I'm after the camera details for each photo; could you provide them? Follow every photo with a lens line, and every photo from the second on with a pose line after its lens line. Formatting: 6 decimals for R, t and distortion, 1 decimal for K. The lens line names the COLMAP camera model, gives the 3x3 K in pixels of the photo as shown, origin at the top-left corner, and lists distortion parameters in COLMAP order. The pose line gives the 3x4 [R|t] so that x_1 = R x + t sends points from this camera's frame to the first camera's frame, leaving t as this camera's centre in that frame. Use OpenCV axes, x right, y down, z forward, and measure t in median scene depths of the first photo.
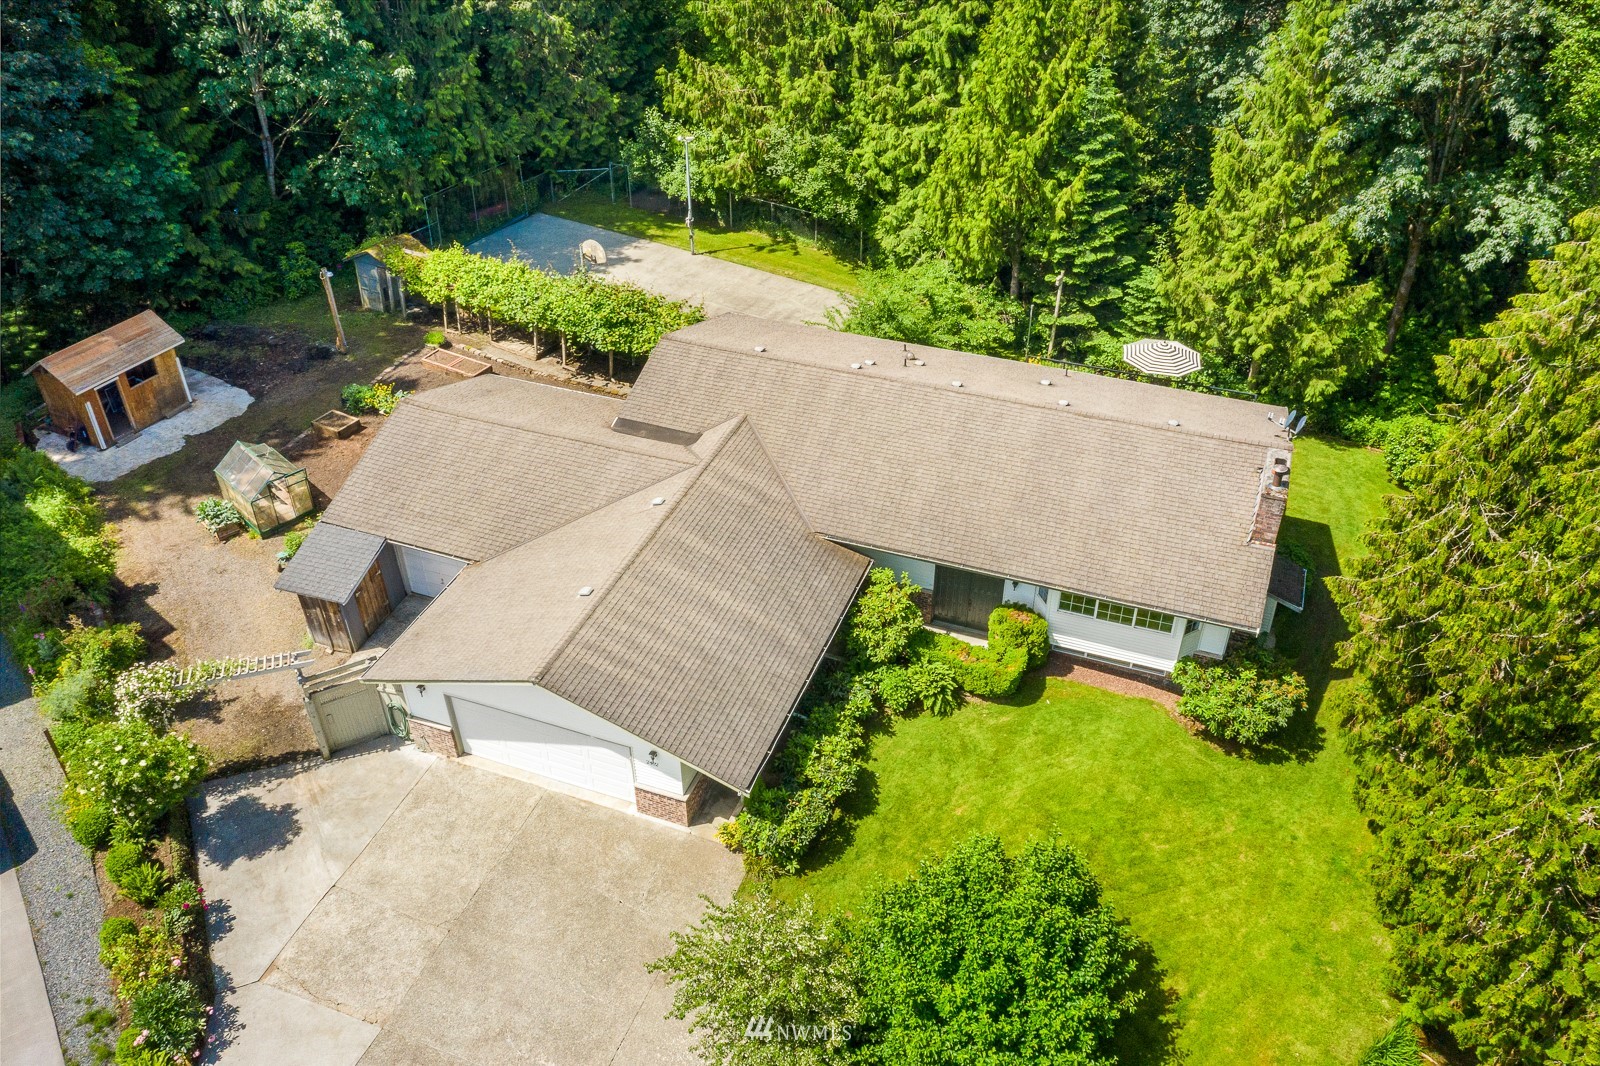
lens RADIAL K [[1217.7, 0, 800.0], [0, 1217.7, 533.0], [0, 0, 1]] dist [-0.001588, -0.014970]
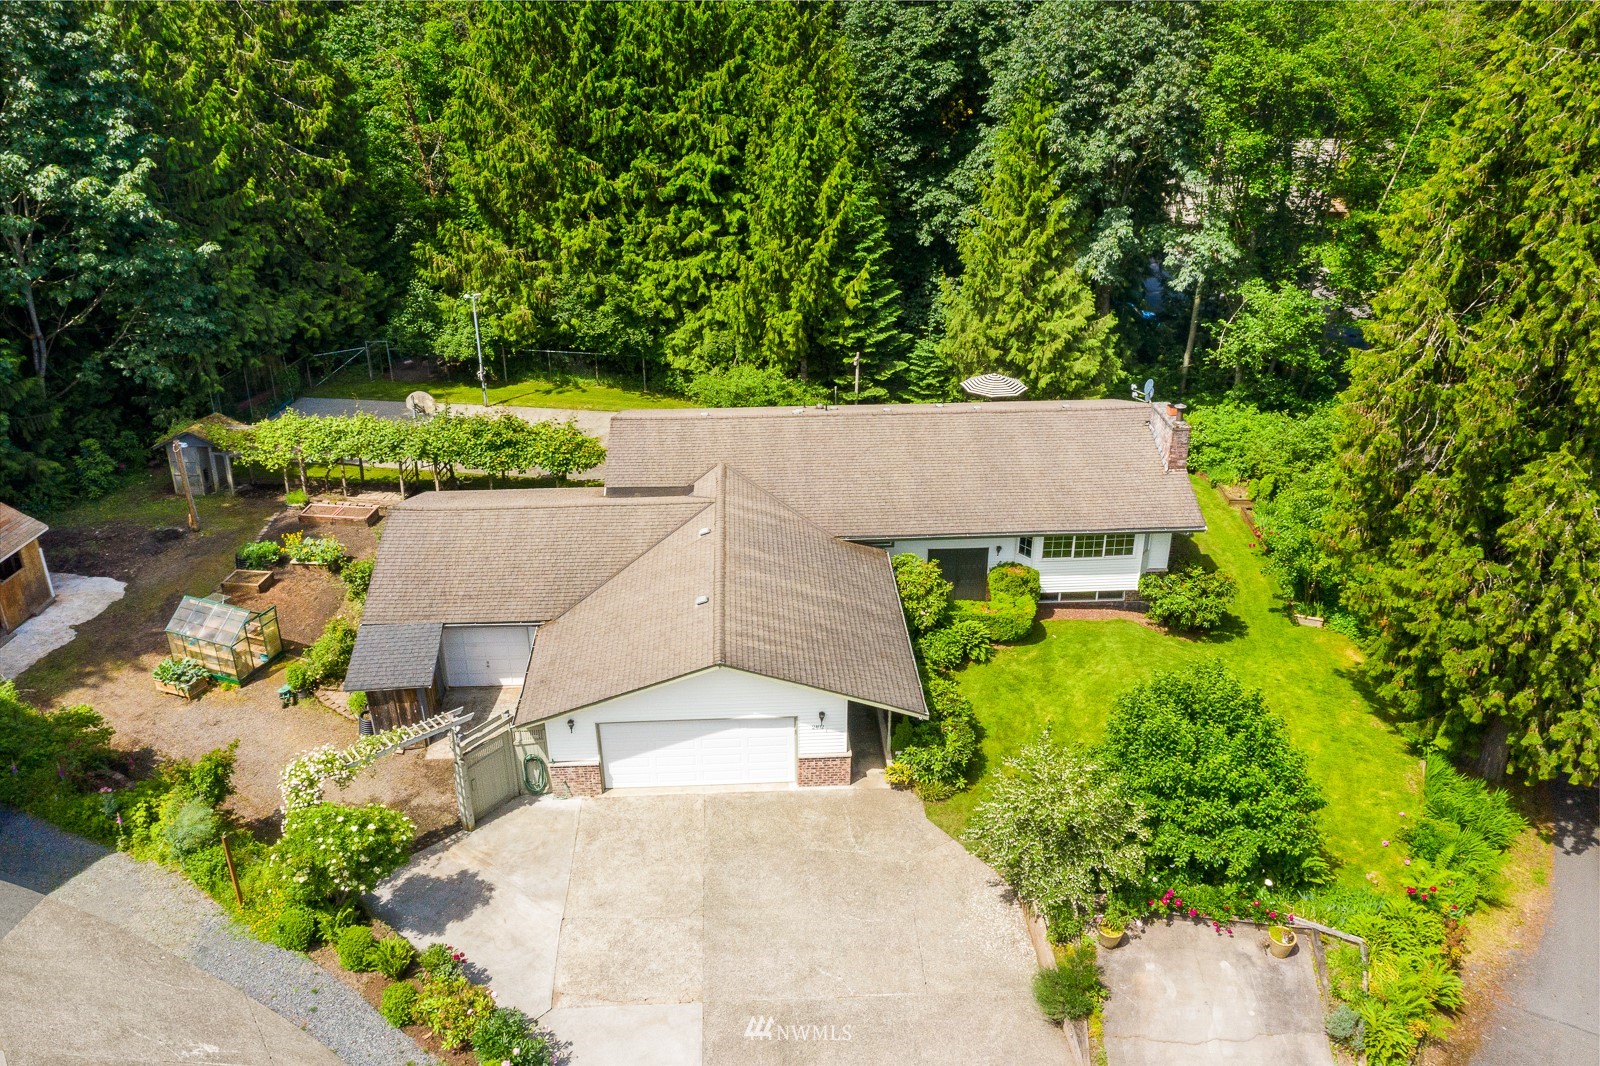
lens RADIAL K [[1217.7, 0, 800.0], [0, 1217.7, 533.0], [0, 0, 1]] dist [-0.001588, -0.014970]
pose [[0.918424, -0.179268, 0.352647, -0.290014], [0.238570, 0.962078, -0.132254, 0.095970], [-0.315565, 0.205596, 0.926363, -0.026235]]
